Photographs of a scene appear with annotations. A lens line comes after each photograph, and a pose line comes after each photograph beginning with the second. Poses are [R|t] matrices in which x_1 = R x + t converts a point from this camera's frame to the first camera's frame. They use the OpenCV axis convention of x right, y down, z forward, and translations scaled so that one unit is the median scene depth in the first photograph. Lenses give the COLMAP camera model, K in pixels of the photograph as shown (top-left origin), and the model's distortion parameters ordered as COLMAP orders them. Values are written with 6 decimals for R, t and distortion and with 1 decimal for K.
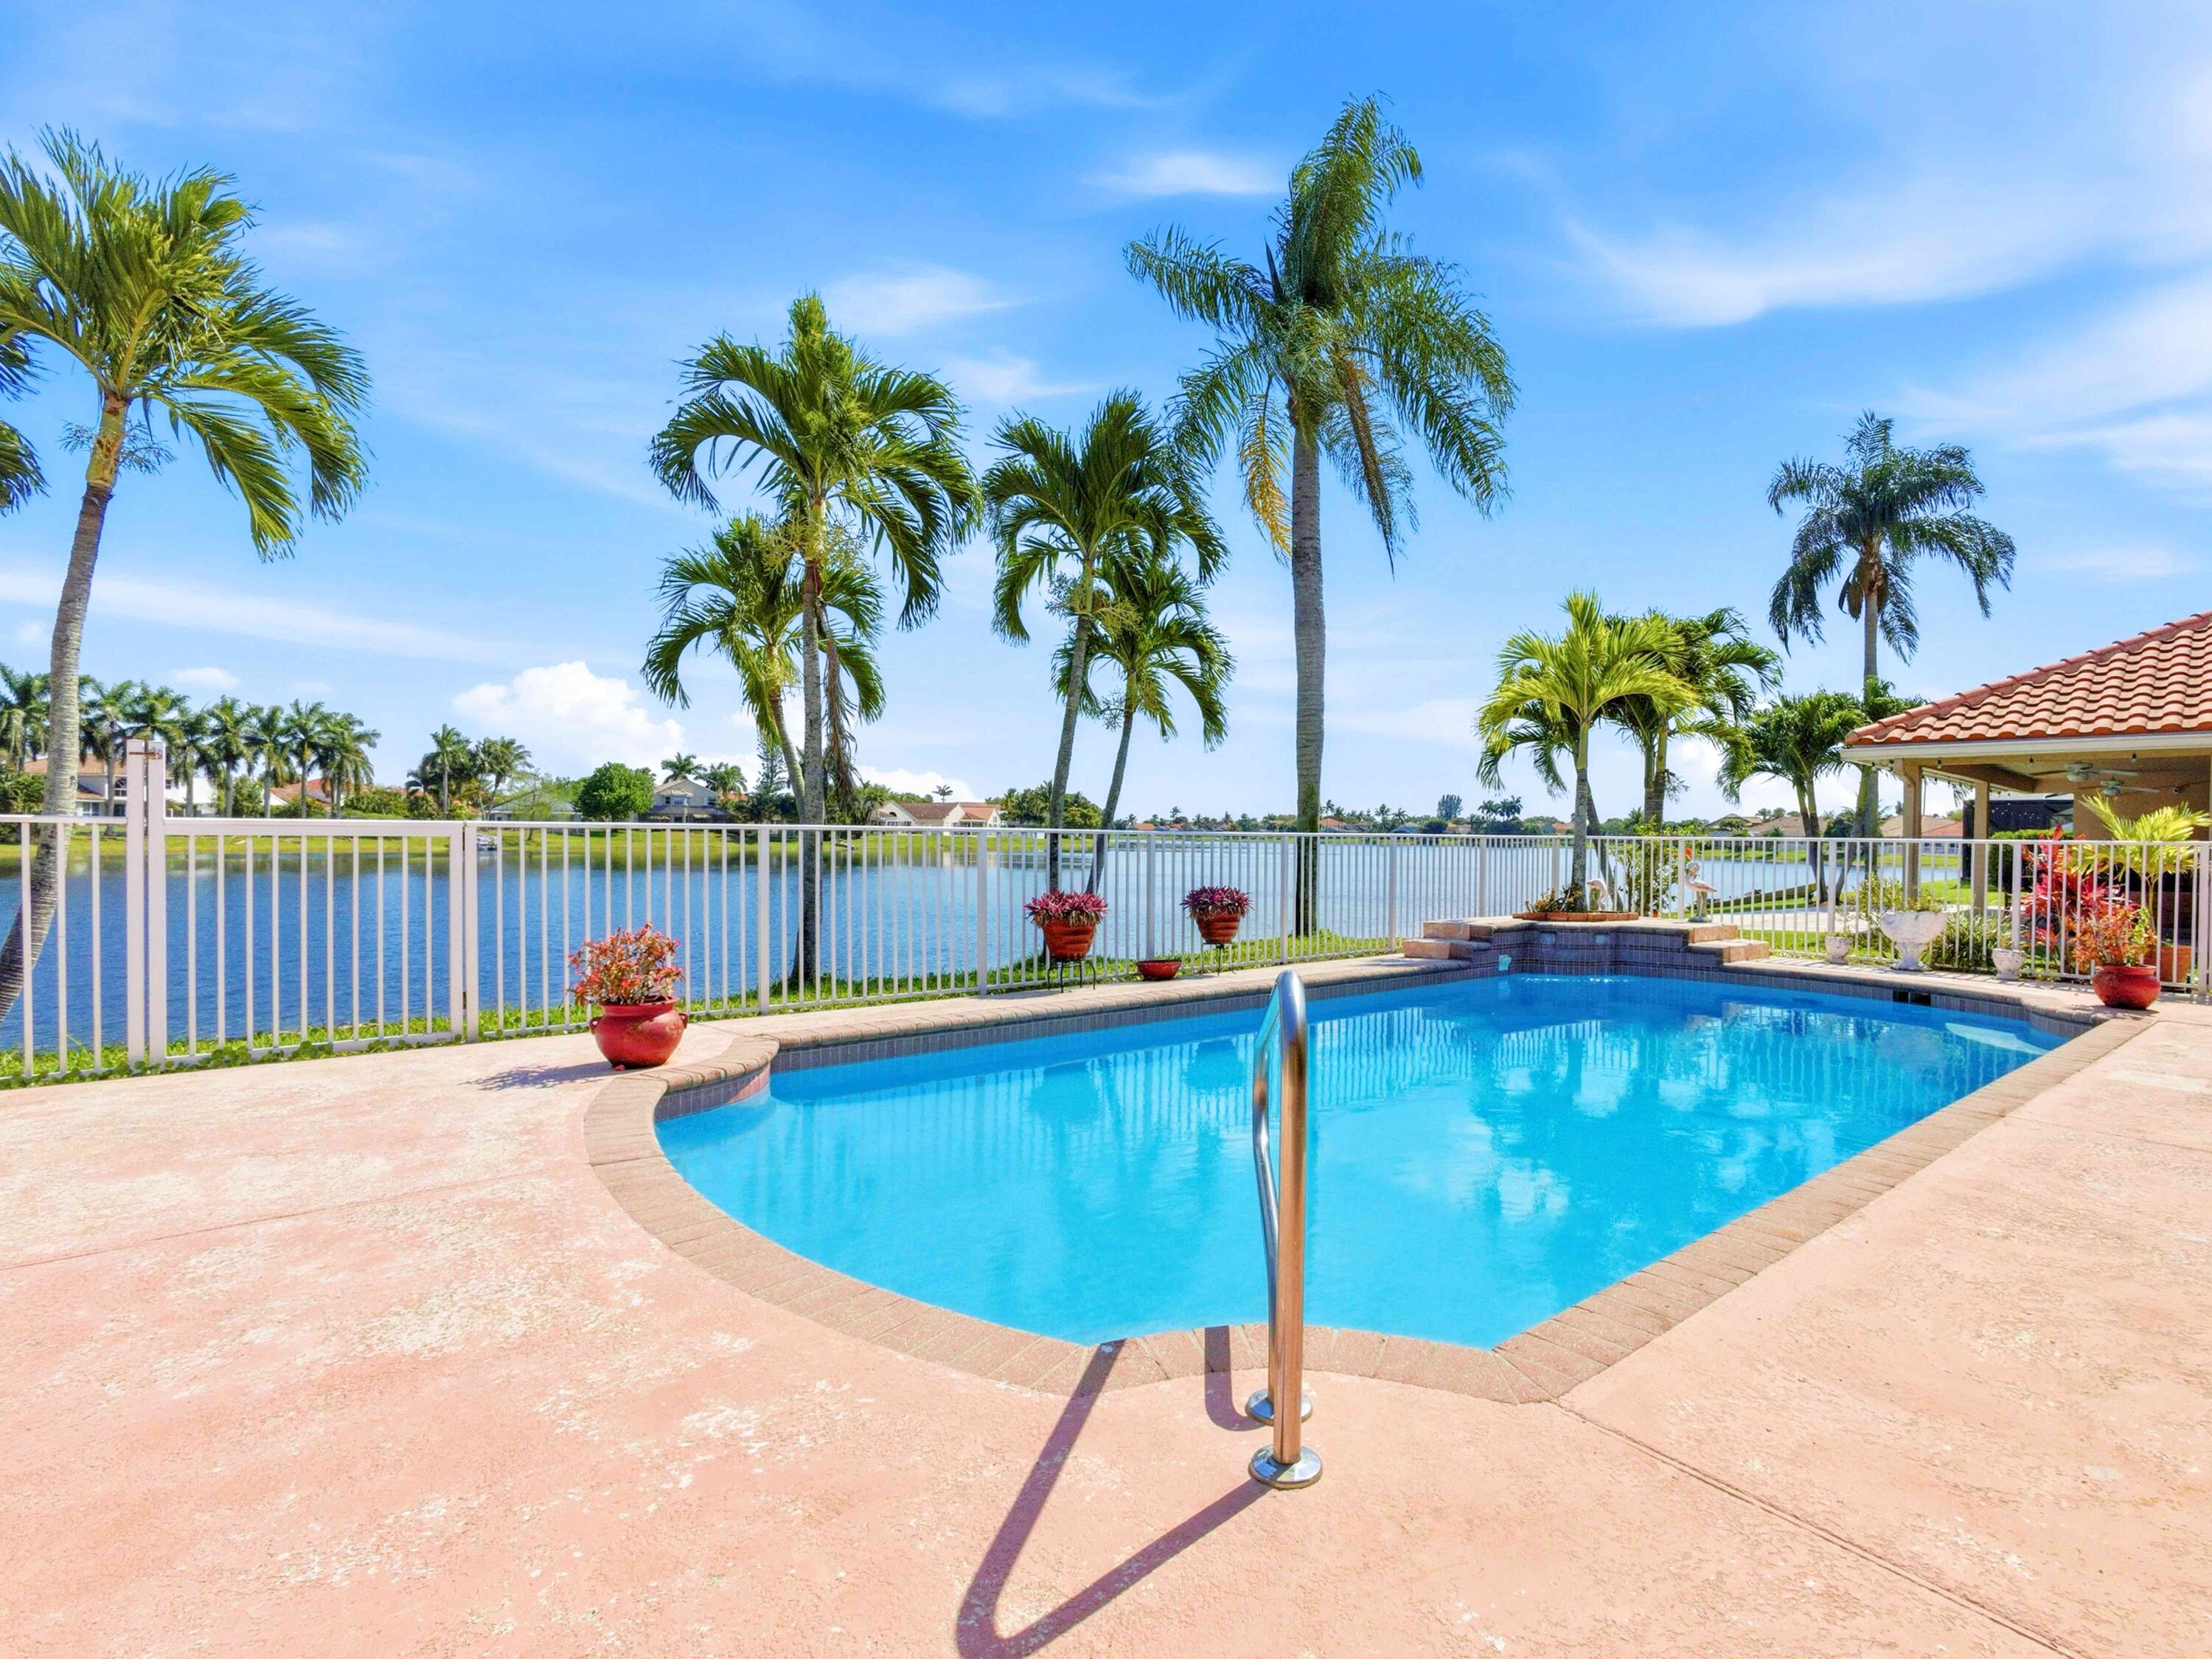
lens RADIAL K [[1015.5, 0, 1207.2], [0, 1015.5, 857.2], [0, 0, 1]] dist [-0.010333, 0.000501]
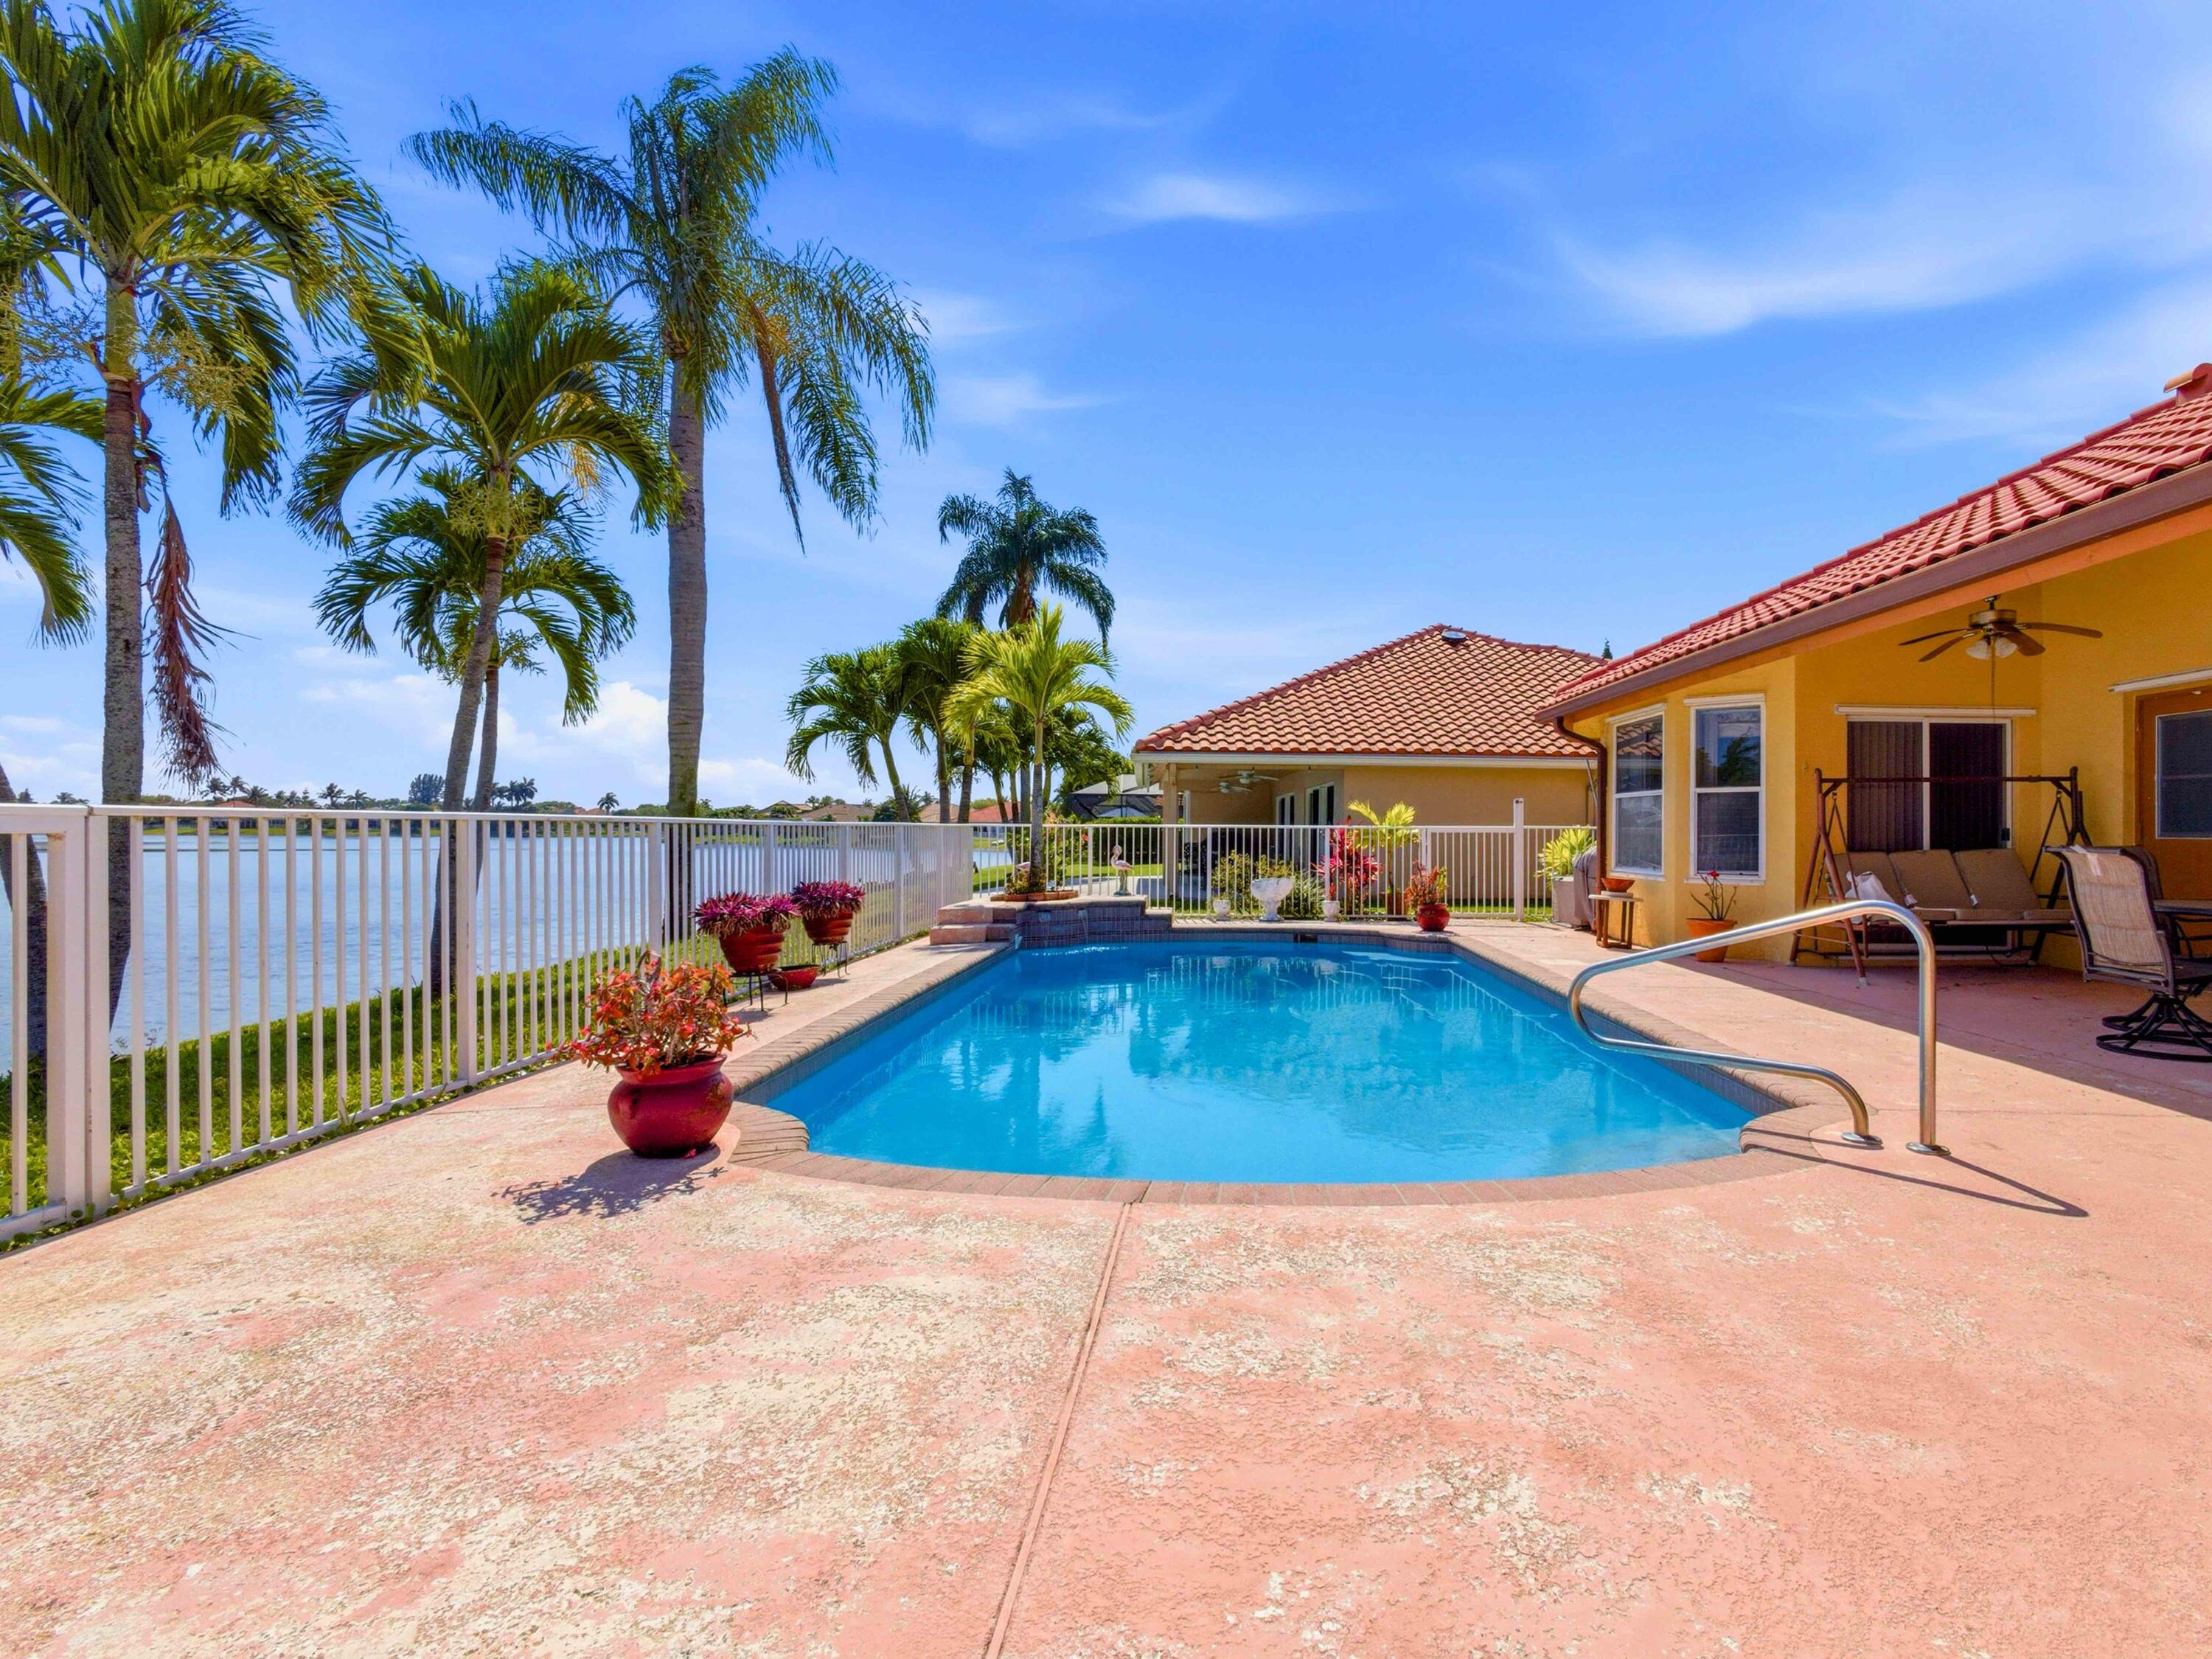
lens RADIAL K [[1058.4, 0, 1121.3], [0, 1058.4, 834.7], [0, 0, 1]] dist [-0.014453, -0.000150]
pose [[0.704418, -0.013235, 0.709662, -1.117486], [0.019902, 0.999801, -0.001109, -0.018453], [-0.709506, 0.014904, 0.704542, 0.301964]]
